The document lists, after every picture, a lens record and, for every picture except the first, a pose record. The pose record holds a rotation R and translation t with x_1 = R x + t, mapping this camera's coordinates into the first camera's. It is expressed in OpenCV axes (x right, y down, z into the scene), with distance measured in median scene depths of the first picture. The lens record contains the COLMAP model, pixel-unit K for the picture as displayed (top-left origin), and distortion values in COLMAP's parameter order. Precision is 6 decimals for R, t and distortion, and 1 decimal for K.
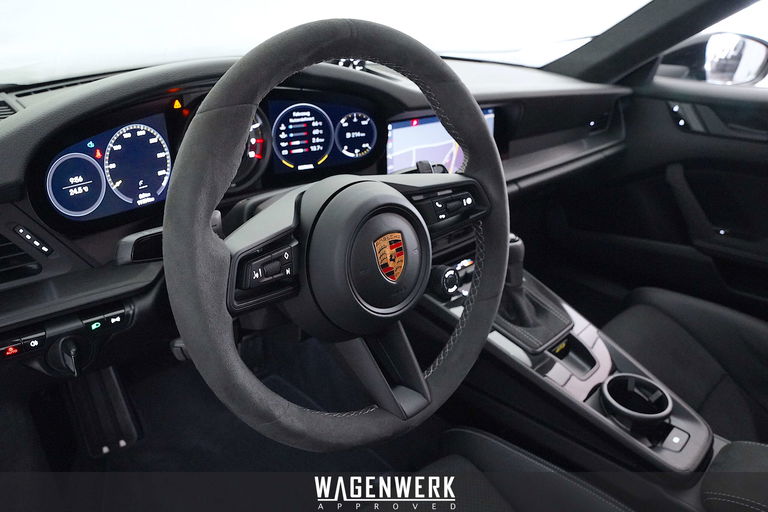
lens RADIAL K [[532.7, 0, 384.0], [0, 532.7, 256.0], [0, 0, 1]] dist [-0.080761, 0.005791]
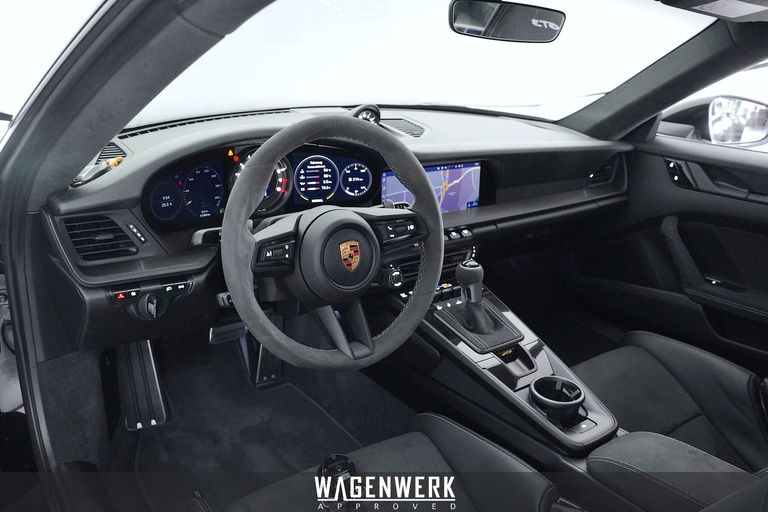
lens RADIAL K [[633.0, 0, 384.0], [0, 633.0, 256.0], [0, 0, 1]] dist [-0.000146, -0.005510]
pose [[0.992773, 0.062748, -0.102300, 0.207414], [-0.071920, 0.993469, -0.088581, 0.111649], [0.096074, 0.095298, 0.990802, -0.617181]]
